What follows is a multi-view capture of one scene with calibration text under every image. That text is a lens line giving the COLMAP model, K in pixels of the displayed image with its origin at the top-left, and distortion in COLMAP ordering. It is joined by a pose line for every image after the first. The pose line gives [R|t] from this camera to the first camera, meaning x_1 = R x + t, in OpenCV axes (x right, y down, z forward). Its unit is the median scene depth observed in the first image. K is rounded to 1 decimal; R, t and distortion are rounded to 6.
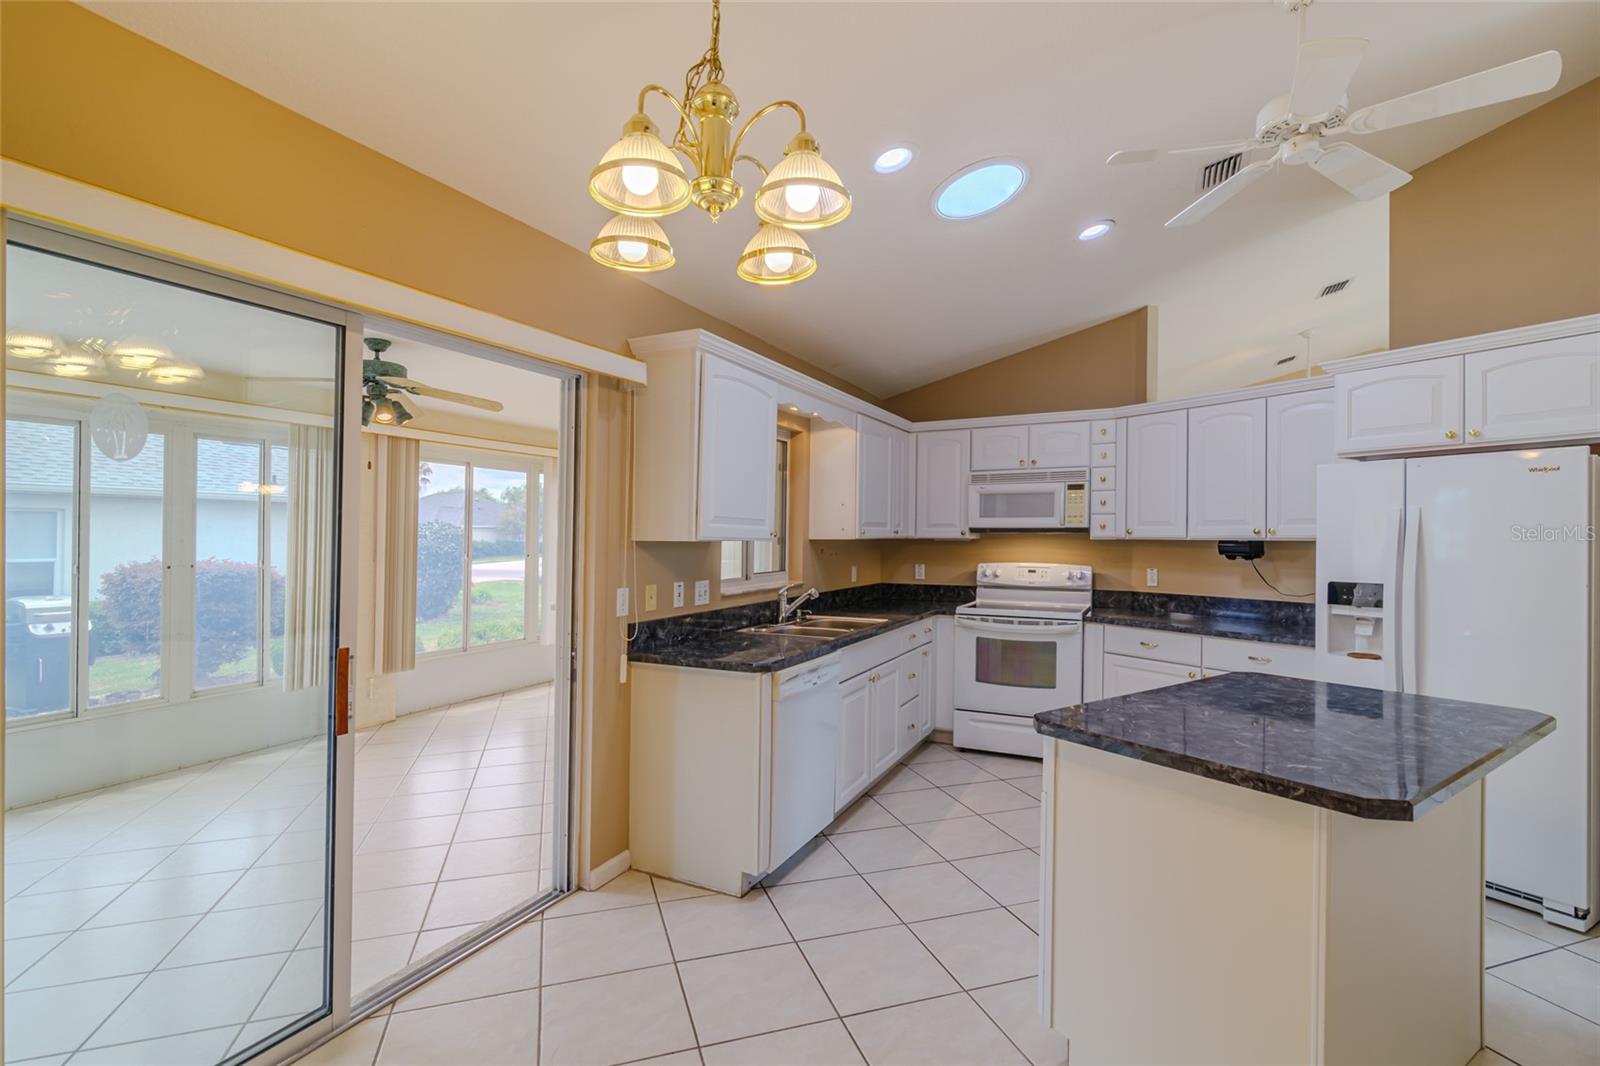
lens RADIAL K [[723.0, 0, 795.1], [0, 723.0, 539.1], [0, 0, 1]] dist [-0.004056, -0.000467]
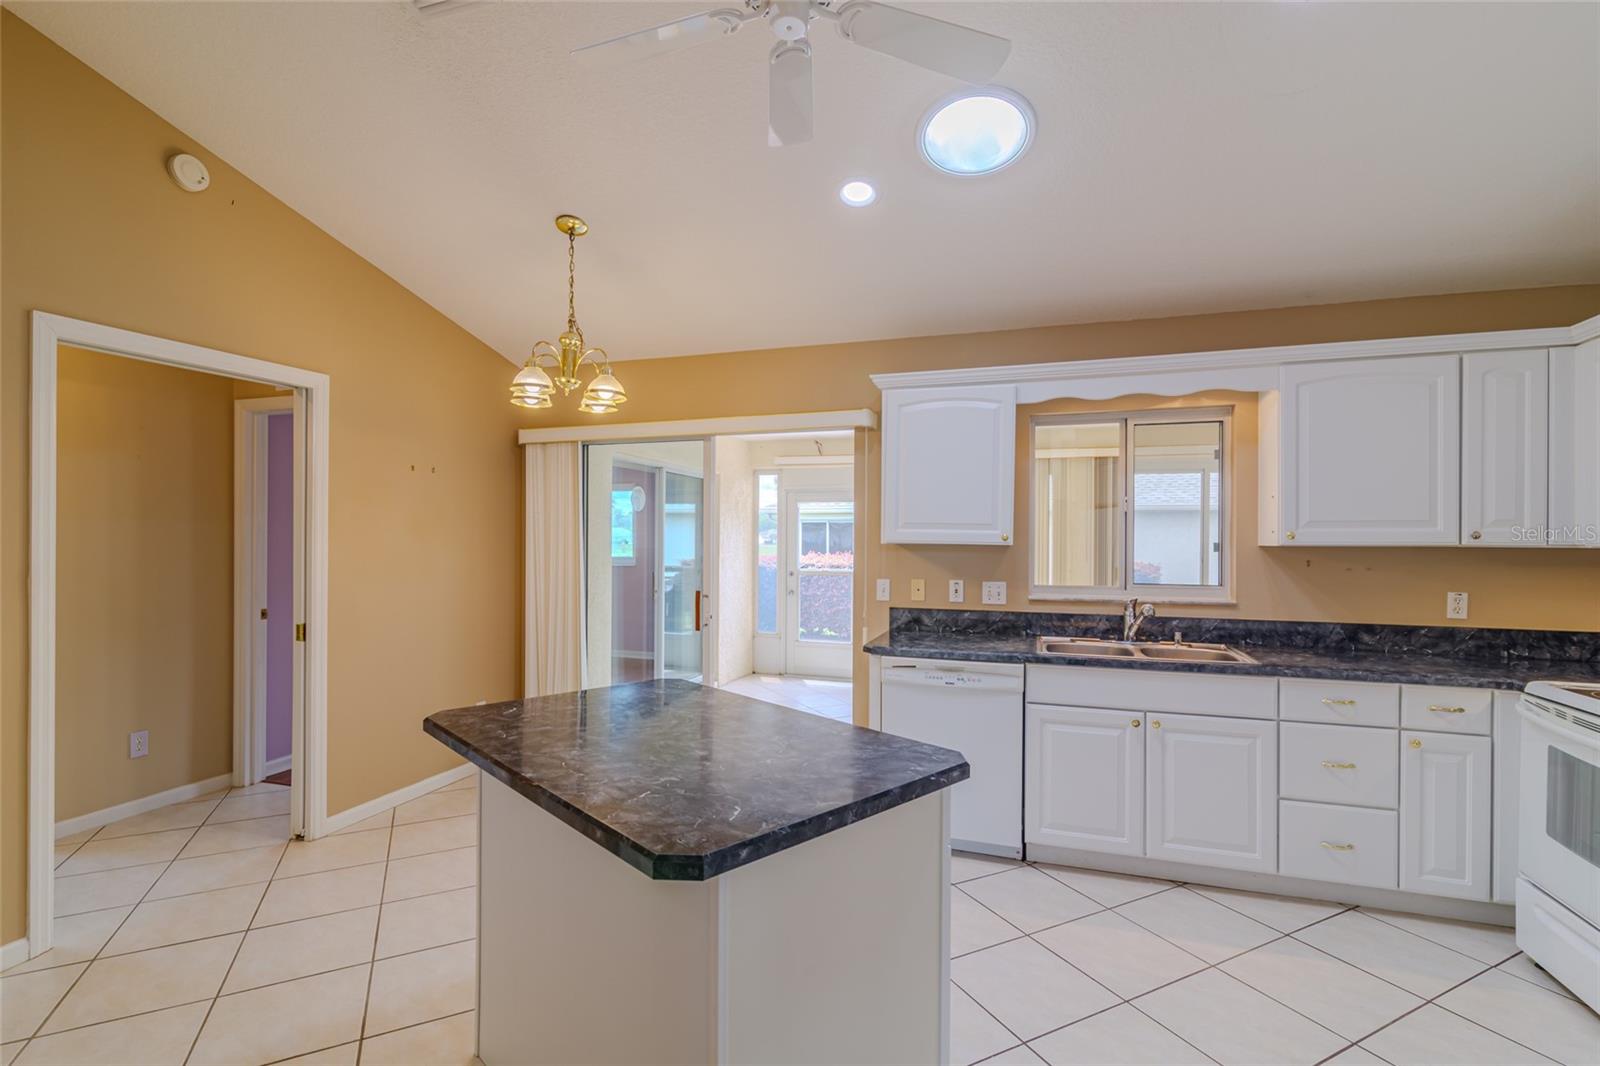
lens RADIAL K [[723.0, 0, 808.4], [0, 723.0, 534.3], [0, 0, 1]] dist [-0.004056, -0.000467]
pose [[0.140862, -0.004637, -0.990018, 0.923611], [-0.006860, 0.999960, -0.005660, -0.005566], [0.990005, 0.007589, 0.140825, 0.588881]]
